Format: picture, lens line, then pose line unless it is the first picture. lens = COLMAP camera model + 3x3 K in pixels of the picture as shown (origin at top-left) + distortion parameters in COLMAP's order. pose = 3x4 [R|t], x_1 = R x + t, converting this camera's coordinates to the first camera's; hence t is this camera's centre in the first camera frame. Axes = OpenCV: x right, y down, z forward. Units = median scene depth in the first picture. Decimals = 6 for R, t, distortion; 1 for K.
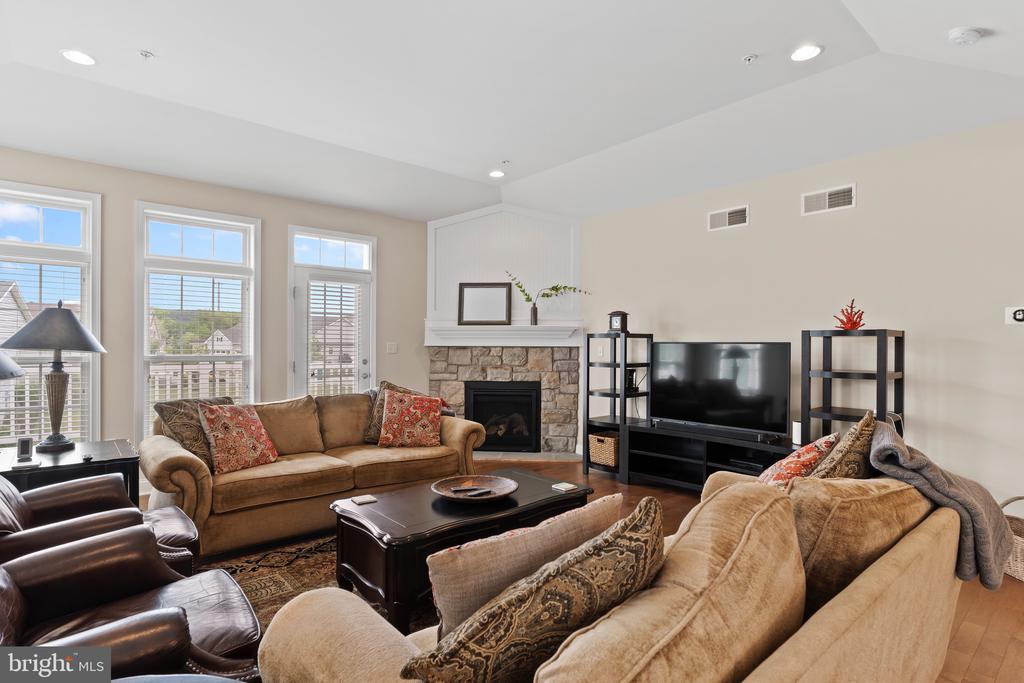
lens RADIAL K [[522.1, 0, 513.0], [0, 522.1, 344.3], [0, 0, 1]] dist [-0.001530, -0.000089]
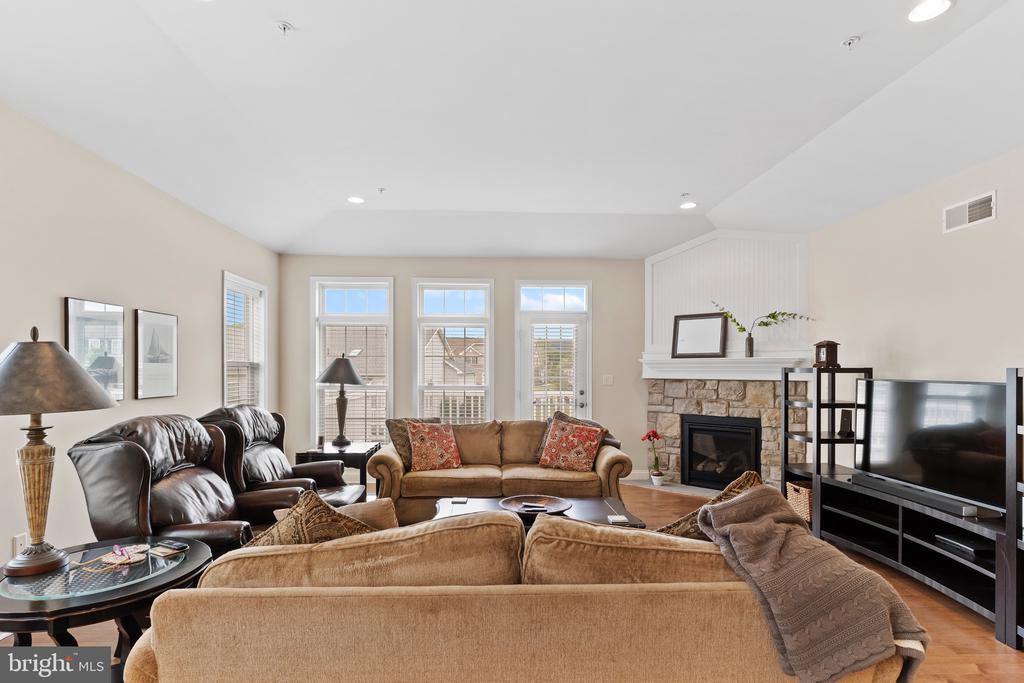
lens RADIAL K [[531.4, 0, 511.8], [0, 531.4, 369.9], [0, 0, 1]] dist [-0.001219, 0.000090]
pose [[0.790173, -0.000975, -0.612882, 0.292493], [0.002694, 0.999995, 0.001883, -0.017494], [0.612877, -0.003139, 0.790172, 0.003406]]
